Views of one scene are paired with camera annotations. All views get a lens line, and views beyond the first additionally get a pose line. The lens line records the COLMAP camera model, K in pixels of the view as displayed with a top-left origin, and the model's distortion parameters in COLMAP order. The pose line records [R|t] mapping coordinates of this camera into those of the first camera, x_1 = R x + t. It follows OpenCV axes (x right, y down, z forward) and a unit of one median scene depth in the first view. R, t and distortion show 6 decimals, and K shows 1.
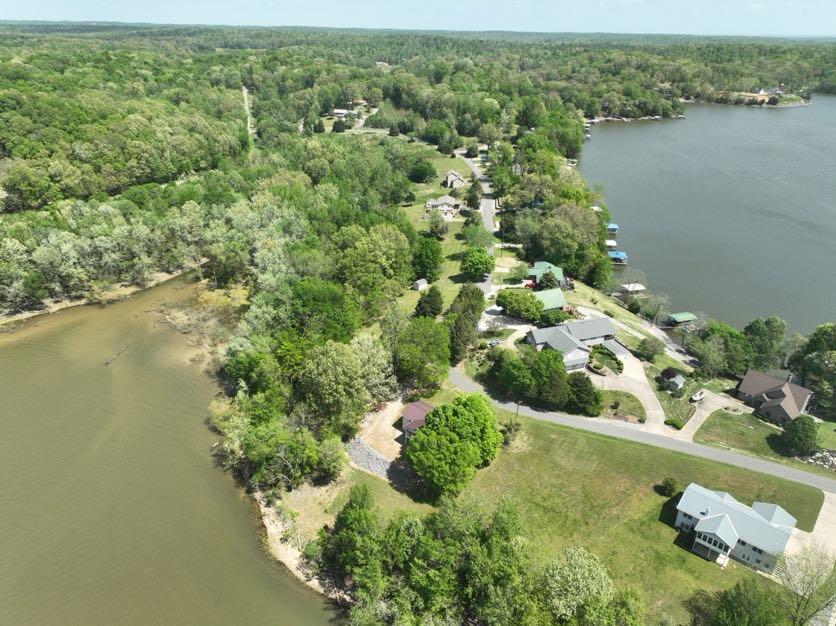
lens RADIAL K [[583.9, 0, 420.9], [0, 583.9, 316.0], [0, 0, 1]] dist [-0.008720, 0.027709]
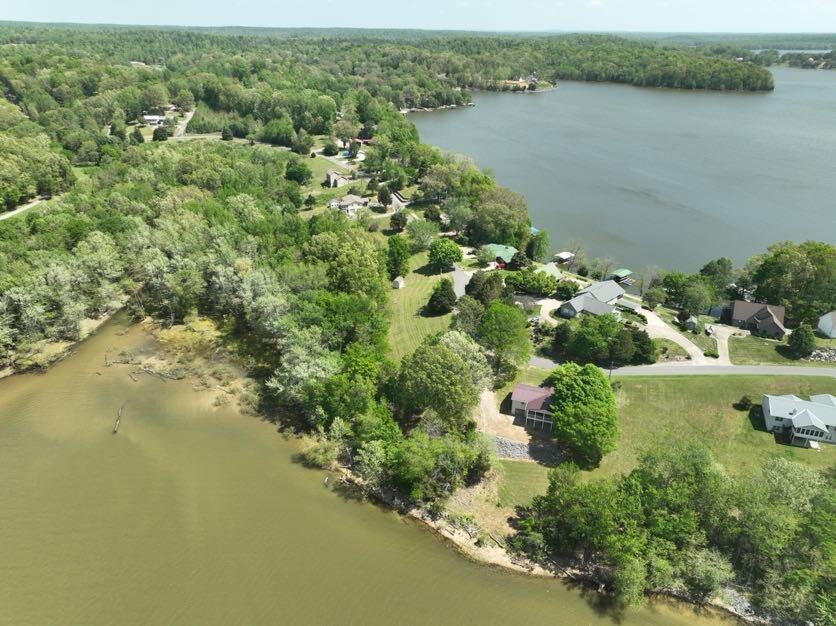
lens RADIAL K [[583.9, 0, 420.9], [0, 583.9, 316.0], [0, 0, 1]] dist [-0.008720, 0.027709]
pose [[0.918844, -0.180617, 0.350860, -0.264755], [0.178227, 0.983201, 0.039389, -0.024087], [-0.352081, 0.026340, 0.935599, 0.040885]]
